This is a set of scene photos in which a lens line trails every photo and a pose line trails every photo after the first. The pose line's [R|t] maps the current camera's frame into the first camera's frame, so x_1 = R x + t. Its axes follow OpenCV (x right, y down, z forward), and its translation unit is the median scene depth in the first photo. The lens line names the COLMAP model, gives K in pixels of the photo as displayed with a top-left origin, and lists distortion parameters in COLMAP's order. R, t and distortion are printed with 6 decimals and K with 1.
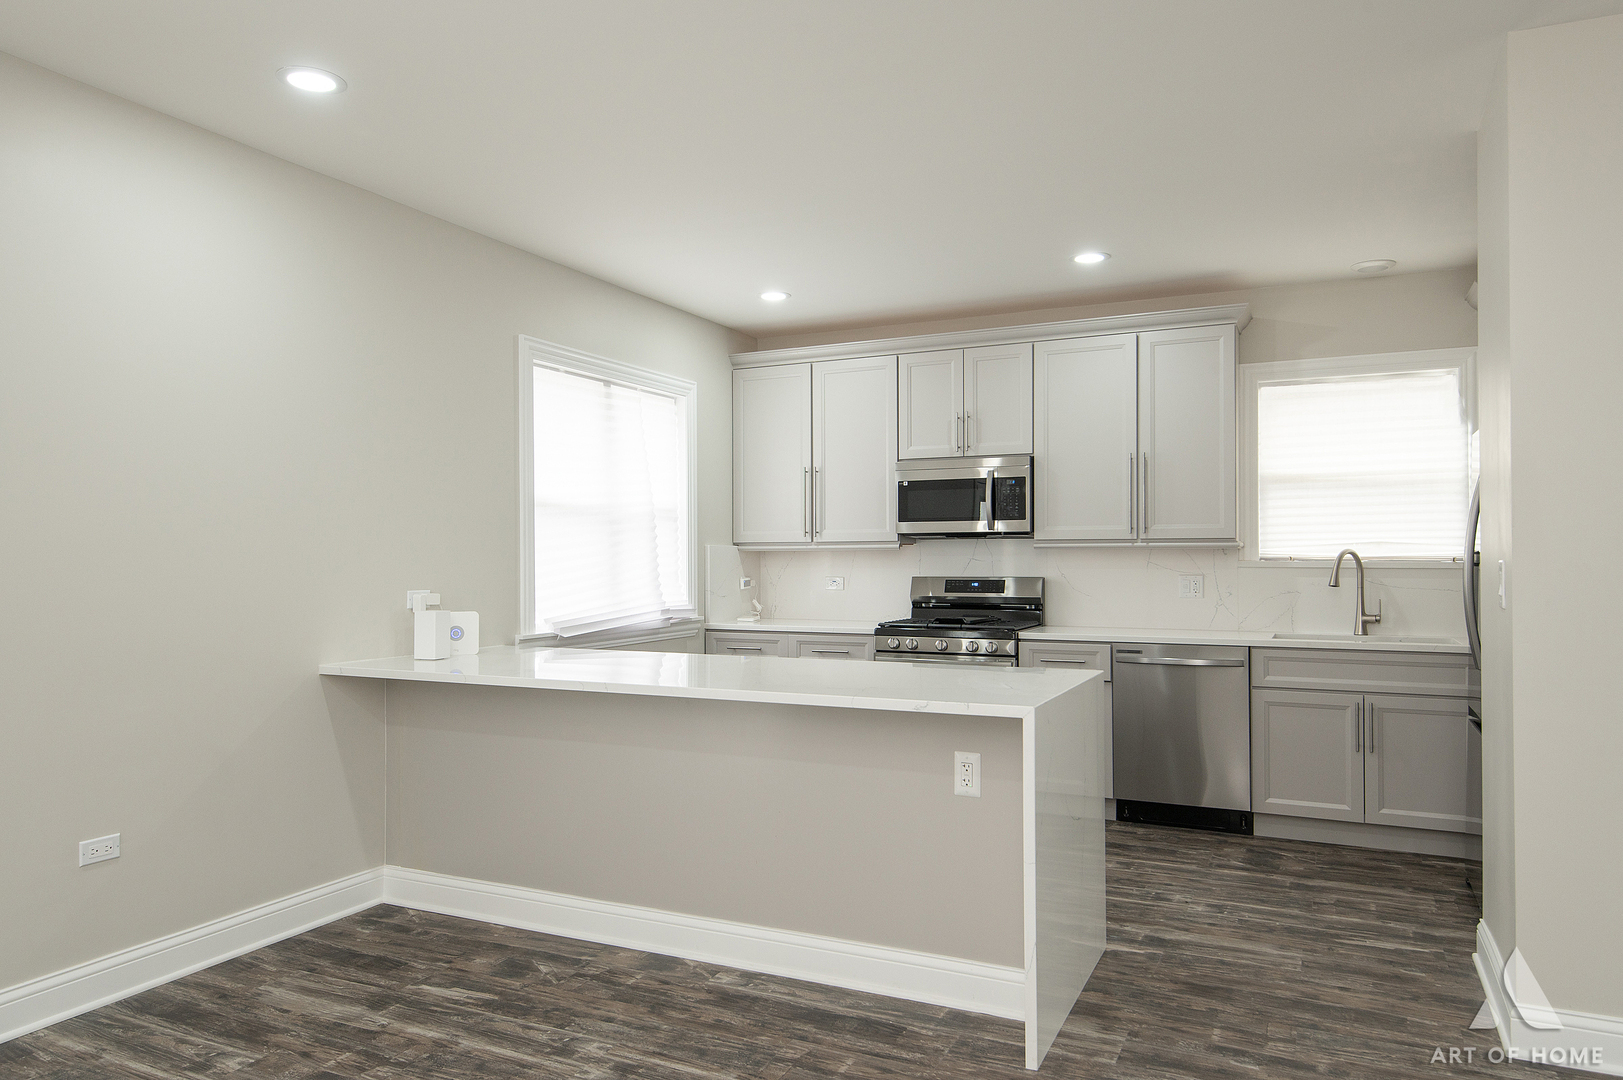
lens RADIAL K [[1070.9, 0, 799.7], [0, 1070.9, 548.6], [0, 0, 1]] dist [0.031806, -0.008033]
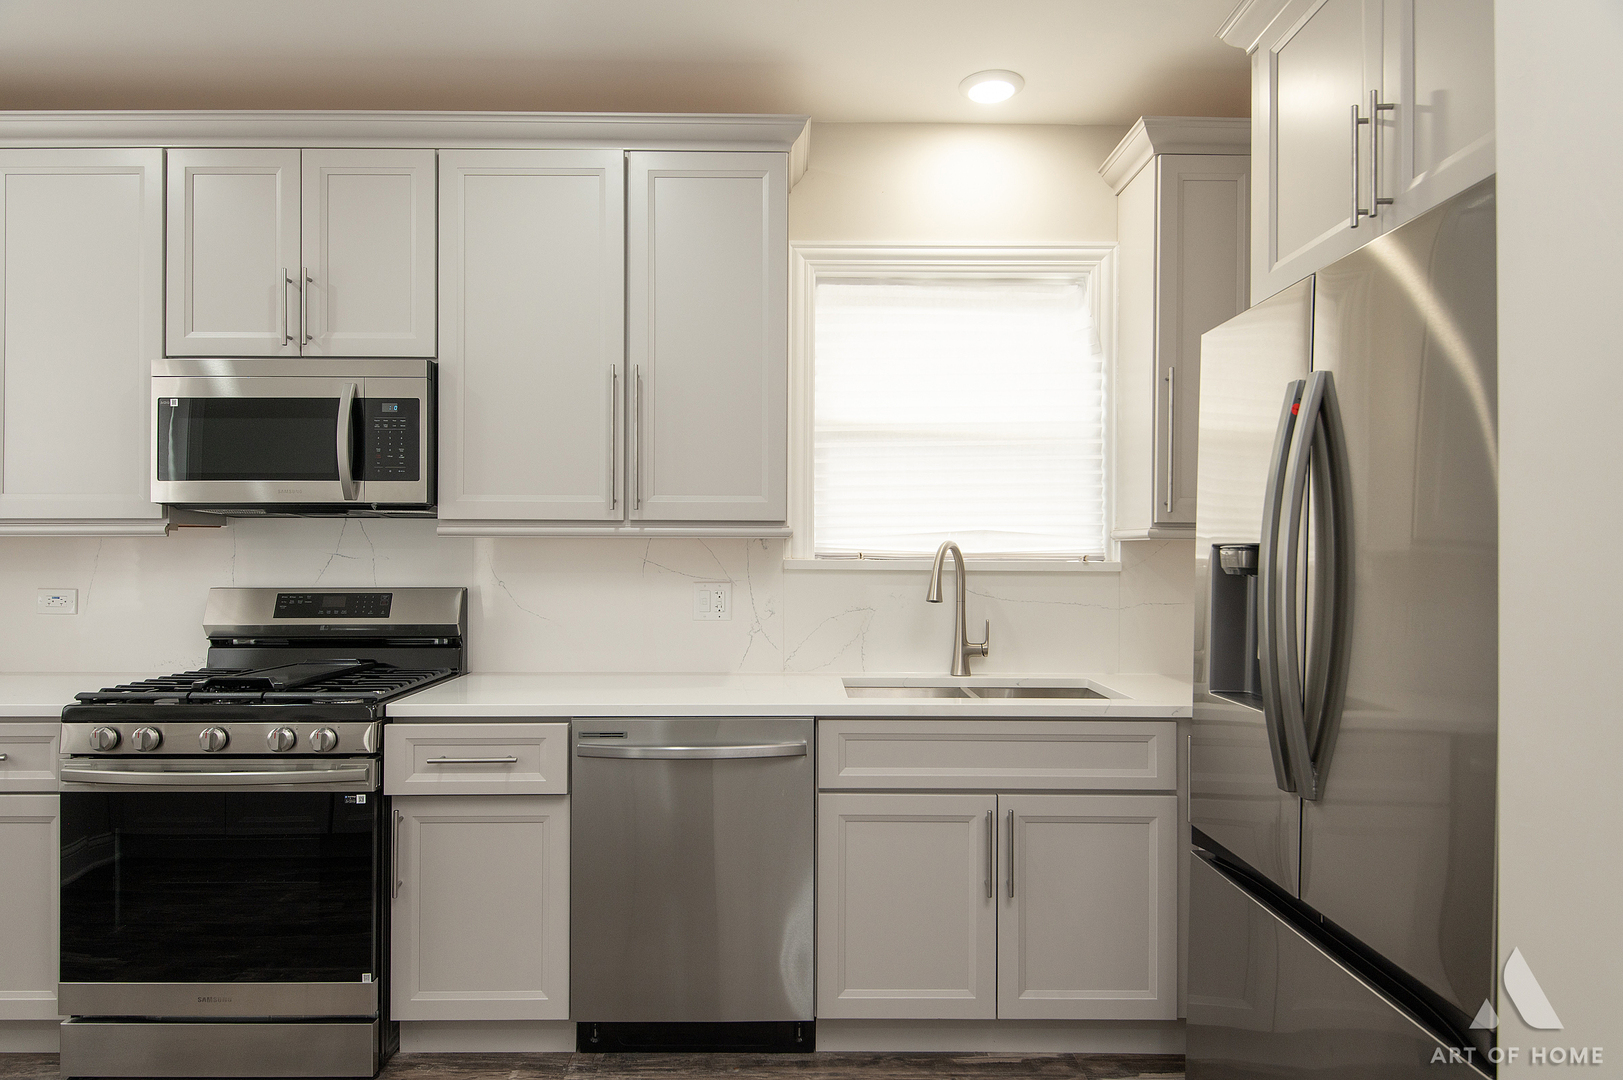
lens RADIAL K [[944.8, 0, 819.1], [0, 944.8, 548.1], [0, 0, 1]] dist [0.003287, -0.001942]
pose [[0.887680, 0.004364, 0.460441, 0.181411], [-0.008157, 0.999947, 0.006248, 0.001562], [-0.460389, -0.009302, 0.887668, 0.526221]]
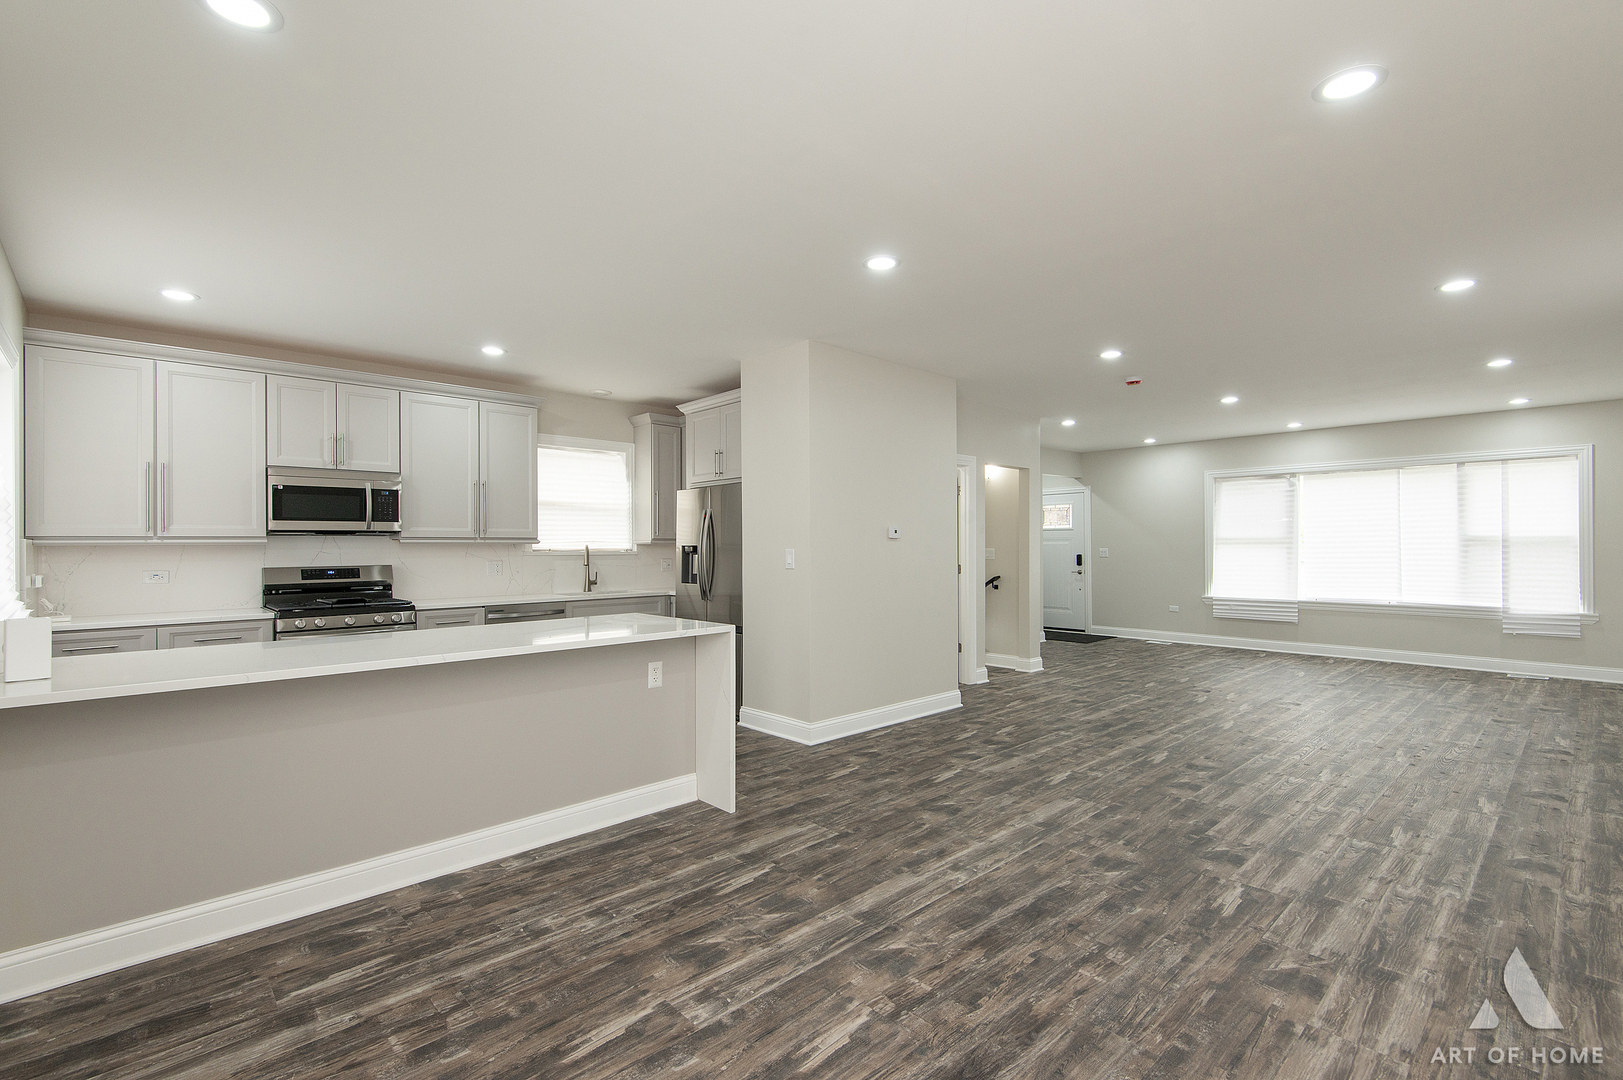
lens RADIAL K [[727.5, 0, 805.9], [0, 727.5, 542.1], [0, 0, 1]] dist [0.004492, -0.004847]
pose [[0.360041, 0.007344, 0.932908, -0.481240], [-0.000623, 0.999971, -0.007632, 0.004983], [-0.932936, 0.002167, 0.360035, 0.207386]]
